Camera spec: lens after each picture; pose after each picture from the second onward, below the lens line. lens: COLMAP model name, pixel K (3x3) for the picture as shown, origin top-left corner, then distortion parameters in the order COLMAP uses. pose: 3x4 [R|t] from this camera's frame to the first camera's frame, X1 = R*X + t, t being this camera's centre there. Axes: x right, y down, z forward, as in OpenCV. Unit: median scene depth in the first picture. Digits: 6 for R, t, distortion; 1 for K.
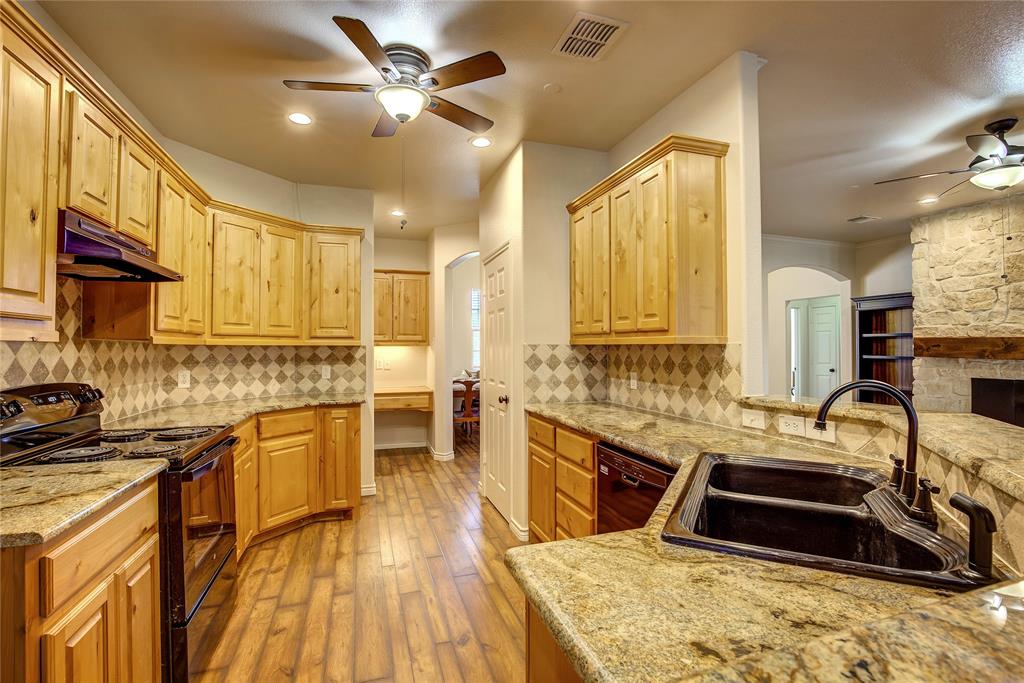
lens RADIAL K [[483.9, 0, 514.8], [0, 483.9, 340.5], [0, 0, 1]] dist [-0.032361, 0.004254]
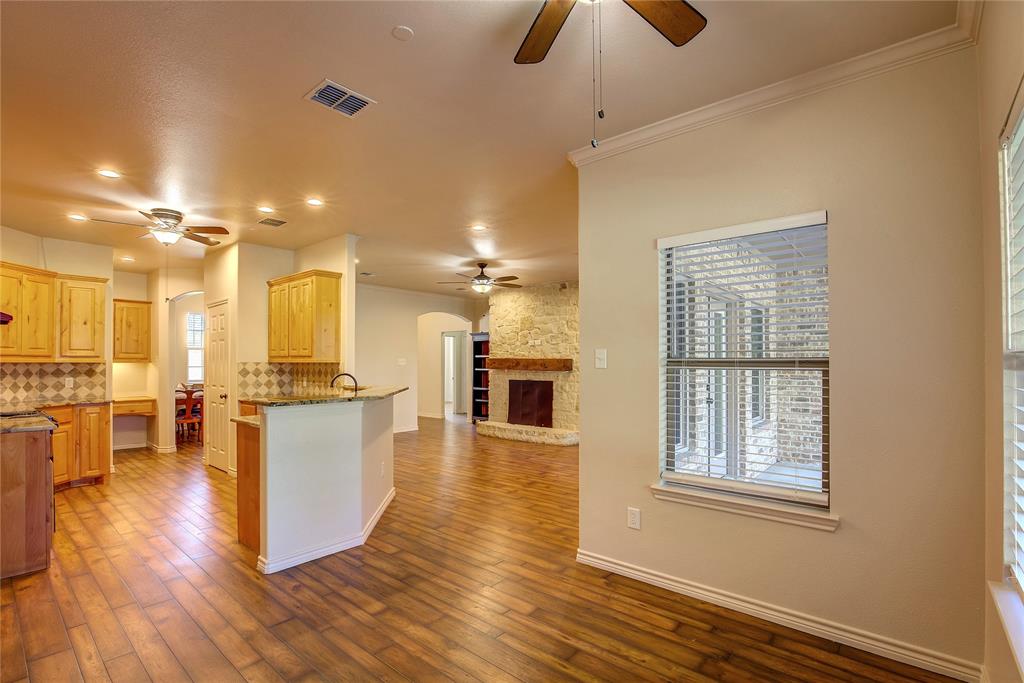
lens RADIAL K [[483.9, 0, 516.8], [0, 483.9, 358.3], [0, 0, 1]] dist [-0.032361, 0.004254]
pose [[0.857217, 0.004899, 0.514933, -0.006949], [-0.006880, 0.999974, 0.001940, -0.015168], [-0.514910, -0.005206, 0.857228, -0.920594]]
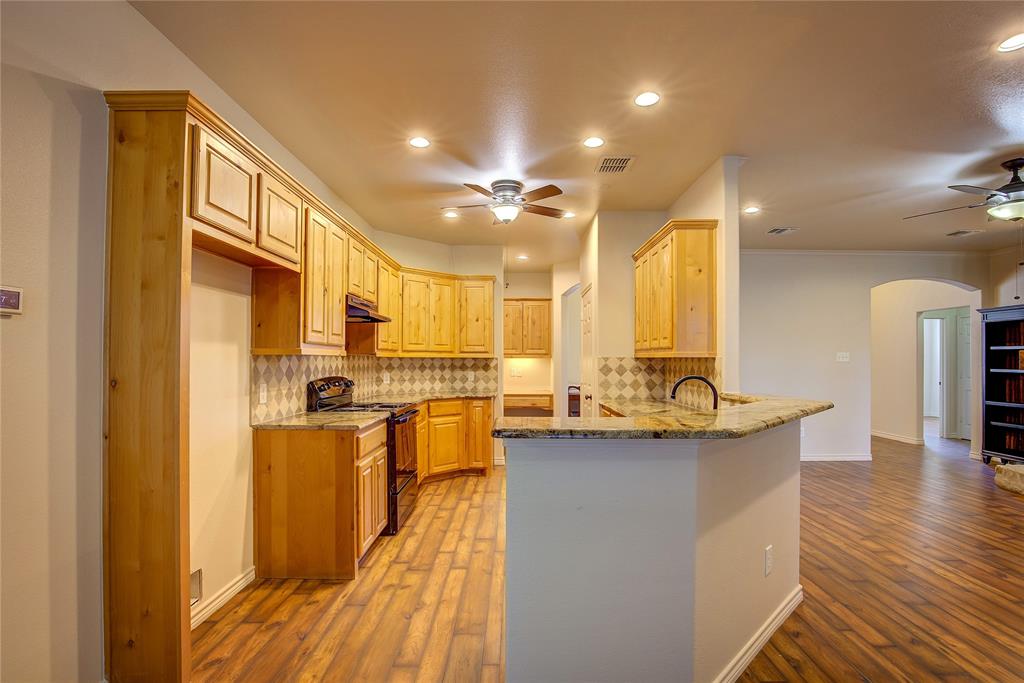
lens RADIAL K [[483.9, 0, 500.2], [0, 483.9, 356.7], [0, 0, 1]] dist [-0.032361, 0.004254]
pose [[0.943146, 0.001418, -0.332377, 0.208876], [0.001447, 0.999964, 0.008372, -0.005469], [0.332377, -0.008377, 0.943109, -0.407593]]
